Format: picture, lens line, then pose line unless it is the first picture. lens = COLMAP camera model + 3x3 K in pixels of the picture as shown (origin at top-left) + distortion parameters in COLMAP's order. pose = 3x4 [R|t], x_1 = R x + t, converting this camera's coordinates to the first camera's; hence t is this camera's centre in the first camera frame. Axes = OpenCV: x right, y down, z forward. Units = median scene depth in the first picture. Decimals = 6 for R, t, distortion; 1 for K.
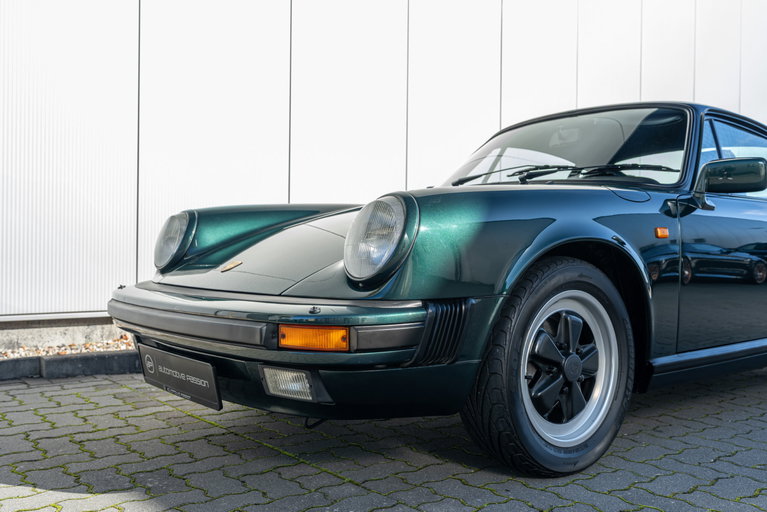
lens RADIAL K [[748.7, 0, 383.5], [0, 748.7, 256.0], [0, 0, 1]] dist [-0.002105, 0.012166]
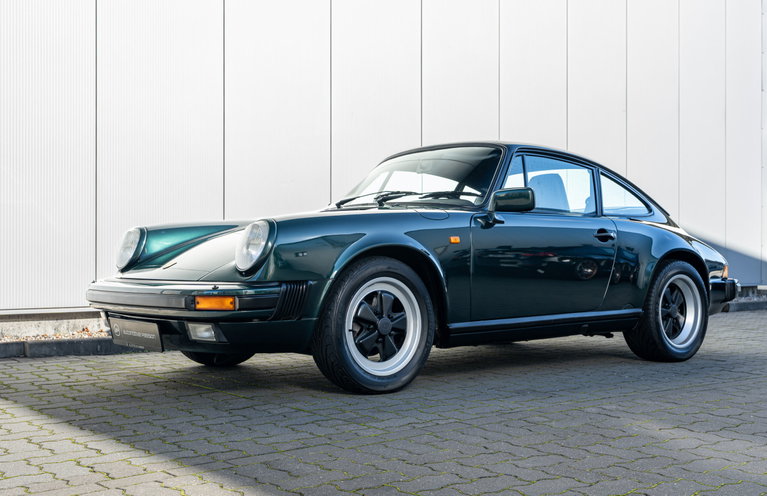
lens RADIAL K [[904.2, 0, 359.0], [0, 904.2, 250.0], [0, 0, 1]] dist [-0.001721, -0.006344]
pose [[0.999896, -0.011765, -0.008296, 0.211573], [0.011627, 0.999797, -0.016449, 0.018461], [0.008488, 0.016351, 0.999830, -0.898257]]
